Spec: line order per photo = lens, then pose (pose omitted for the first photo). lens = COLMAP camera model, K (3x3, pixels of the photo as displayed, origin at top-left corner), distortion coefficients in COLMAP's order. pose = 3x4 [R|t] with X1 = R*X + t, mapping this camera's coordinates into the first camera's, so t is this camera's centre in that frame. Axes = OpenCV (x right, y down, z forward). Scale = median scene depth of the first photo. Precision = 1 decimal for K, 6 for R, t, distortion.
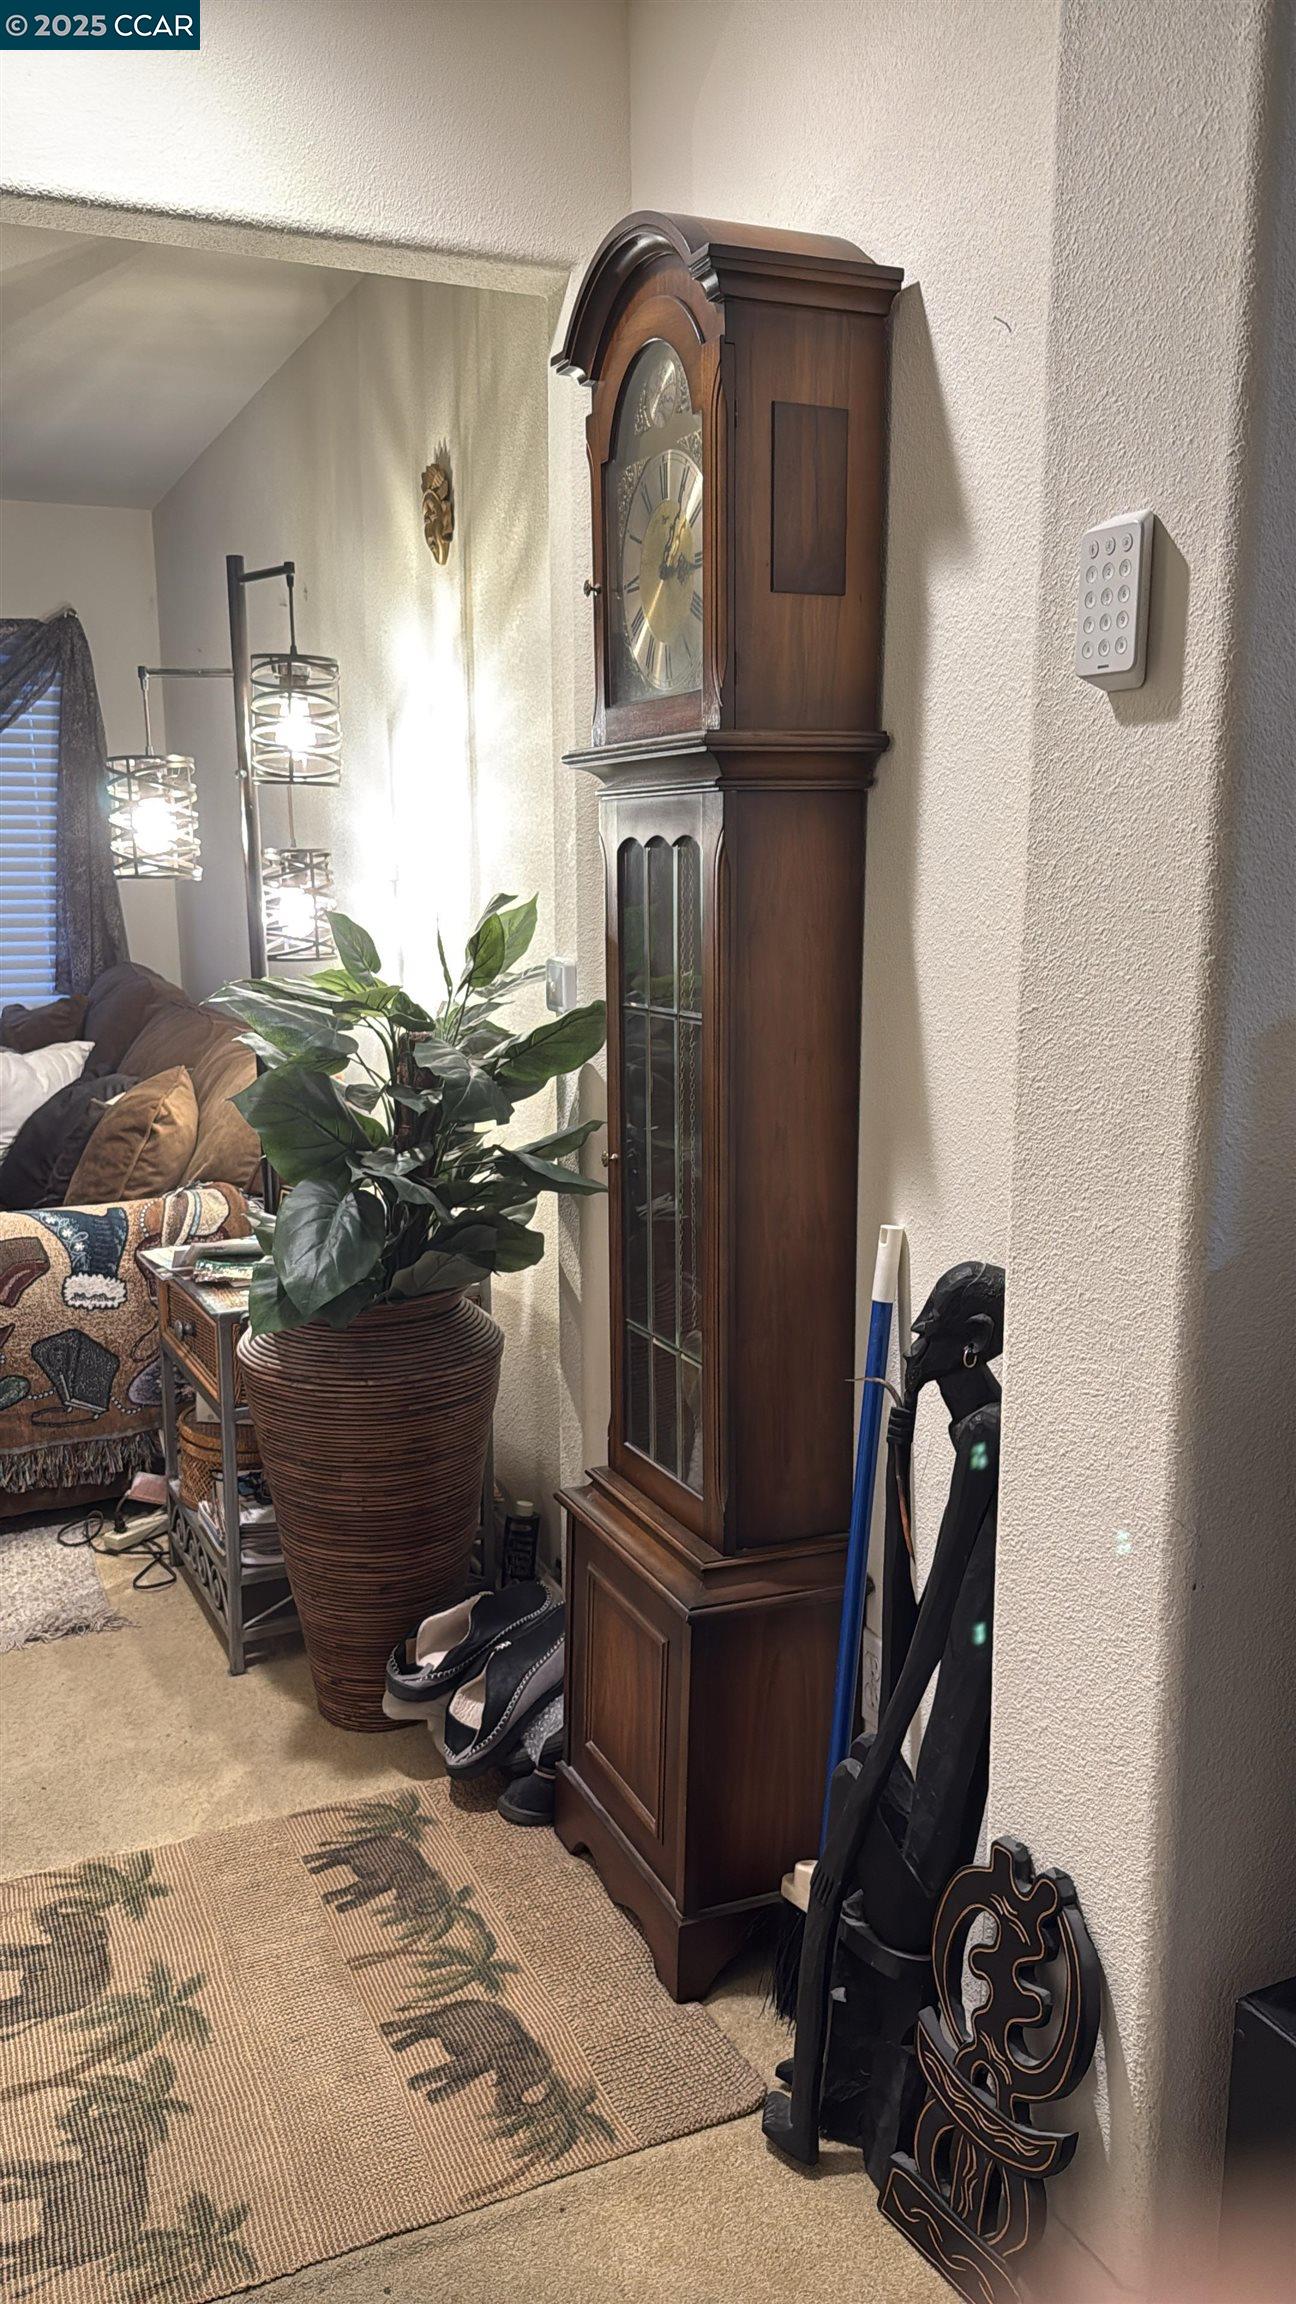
lens RADIAL K [[1743.9, 0, 648.0], [0, 1743.9, 1152.0], [0, 0, 1]] dist [0.192250, -0.405280]
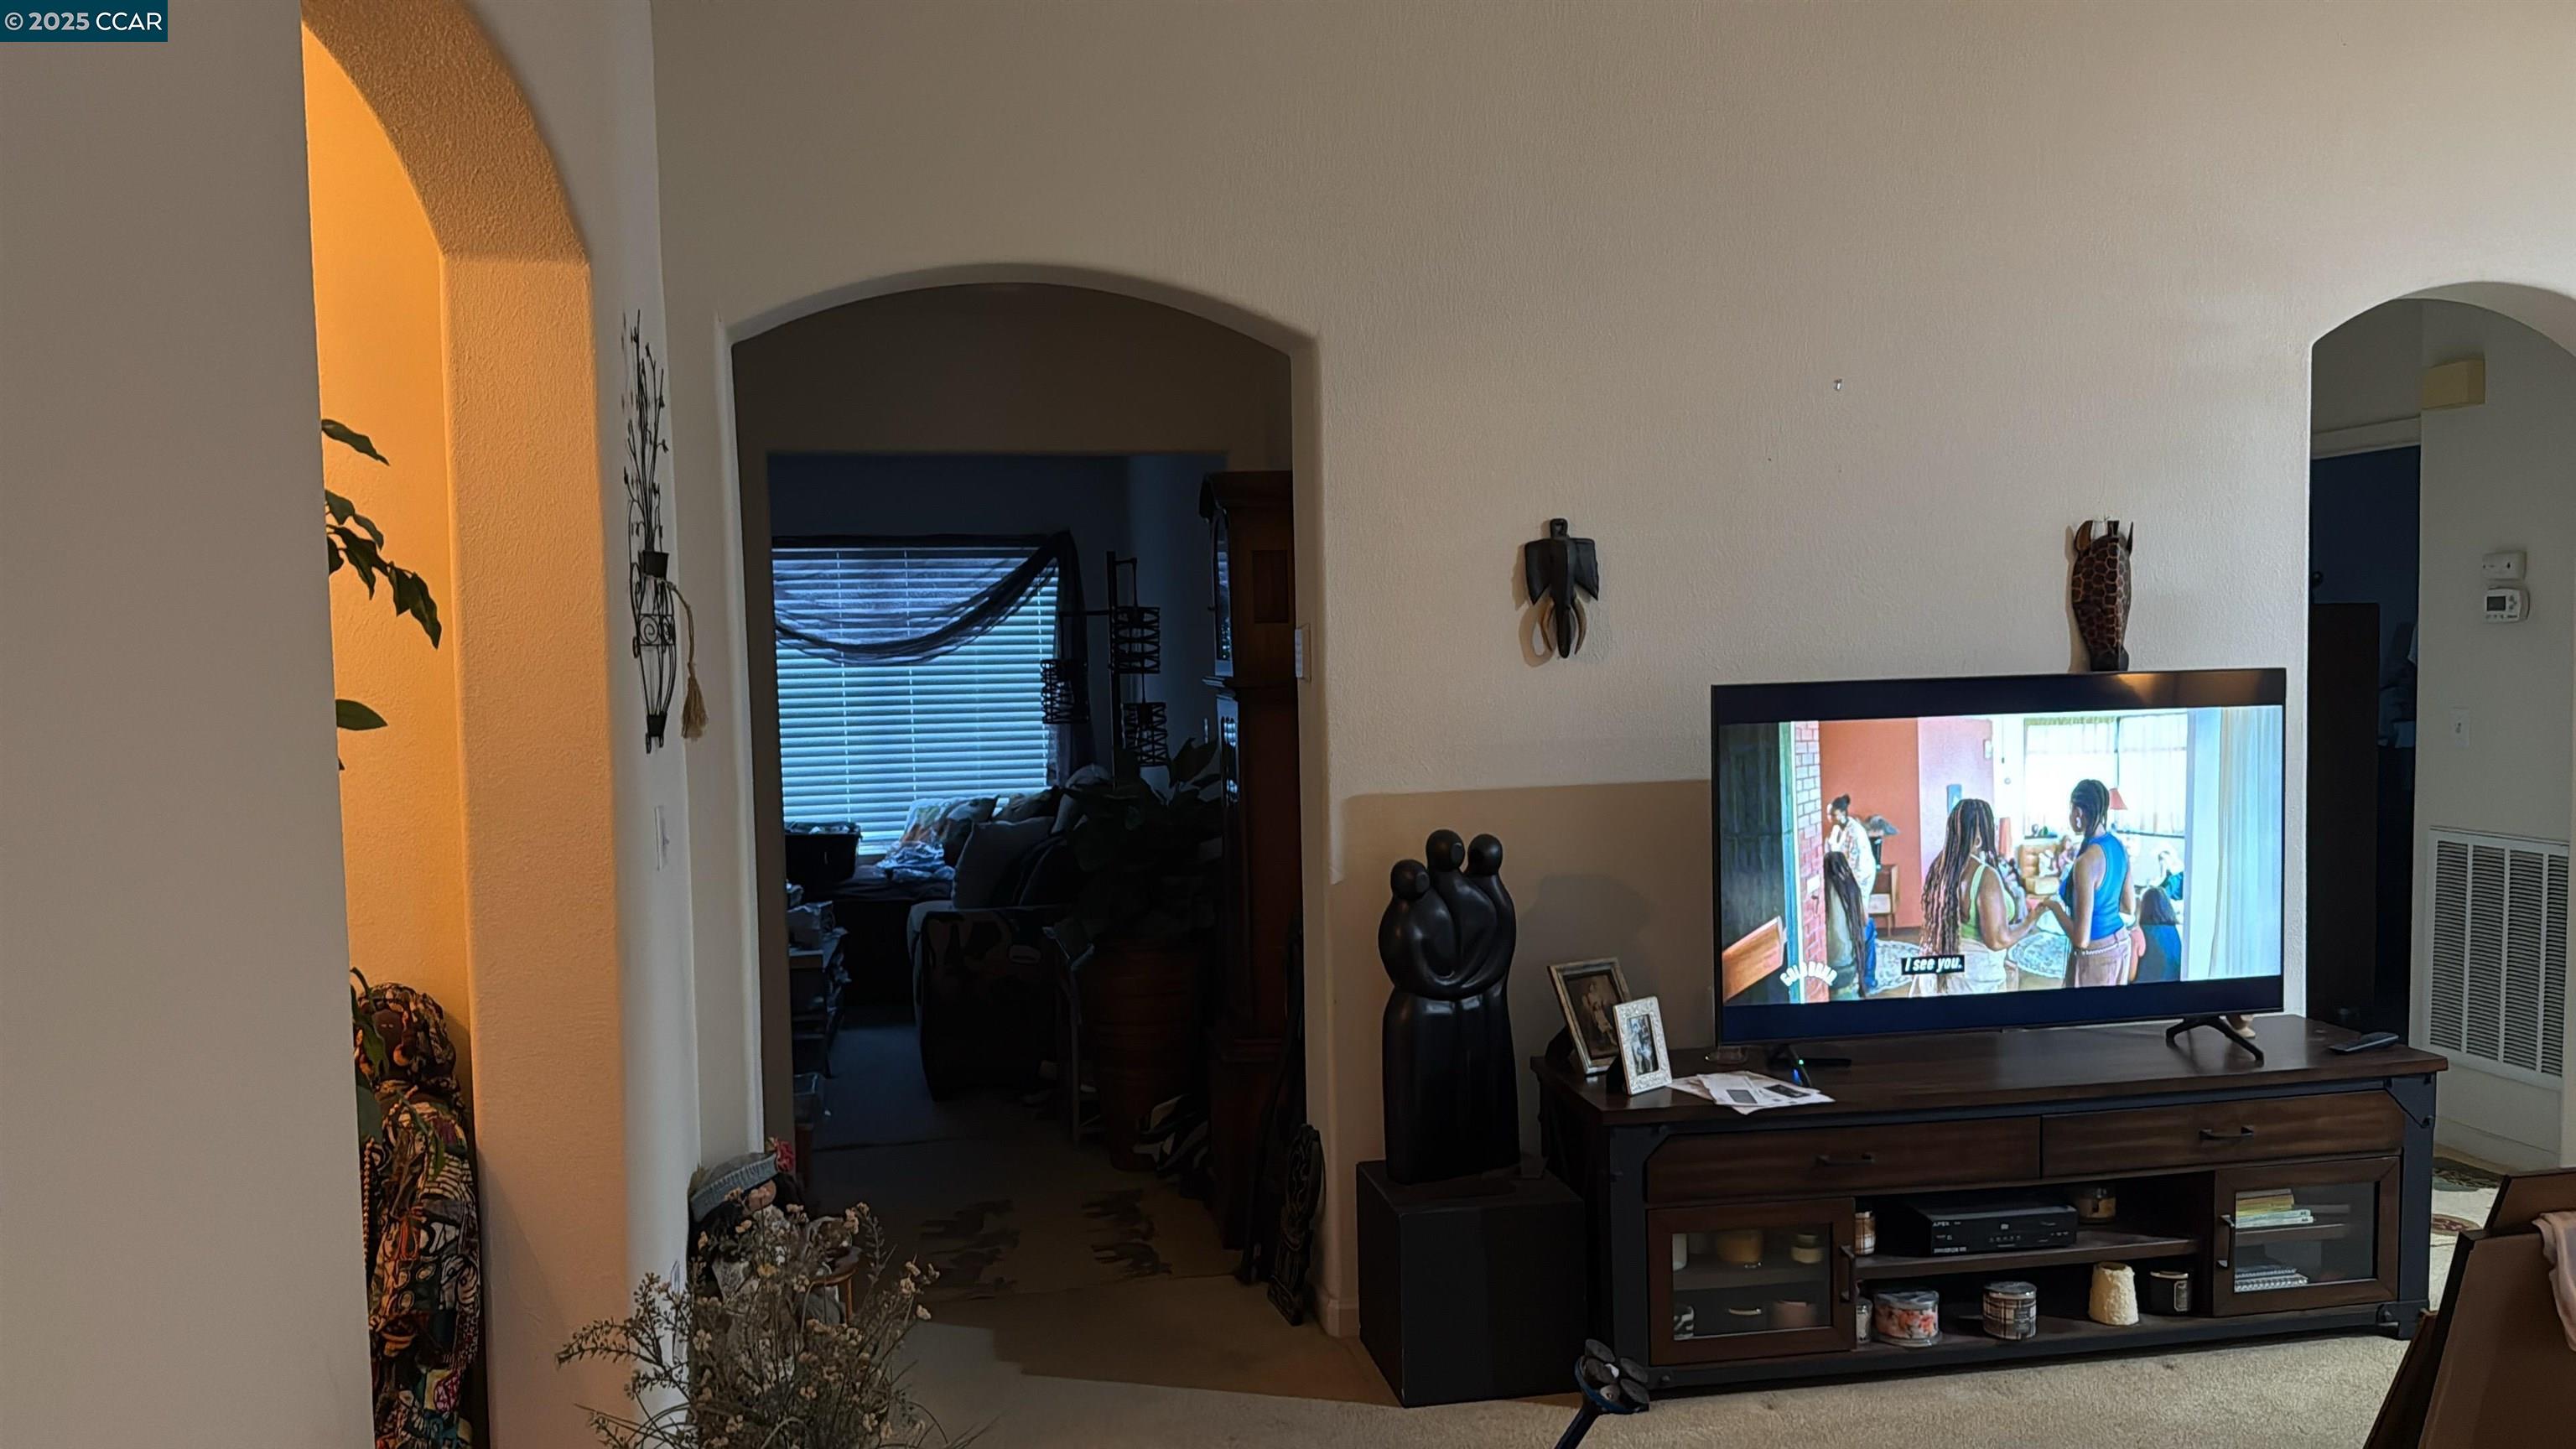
lens RADIAL K [[1949.8, 0, 1288.0], [0, 1949.8, 724.5], [0, 0, 1]] dist [0.192250, -0.405280]
pose [[0.971278, 0.000465, -0.237946, 0.440326], [-0.029912, 0.992304, -0.120158, 0.084984], [0.236059, 0.123824, 0.963817, -0.917825]]
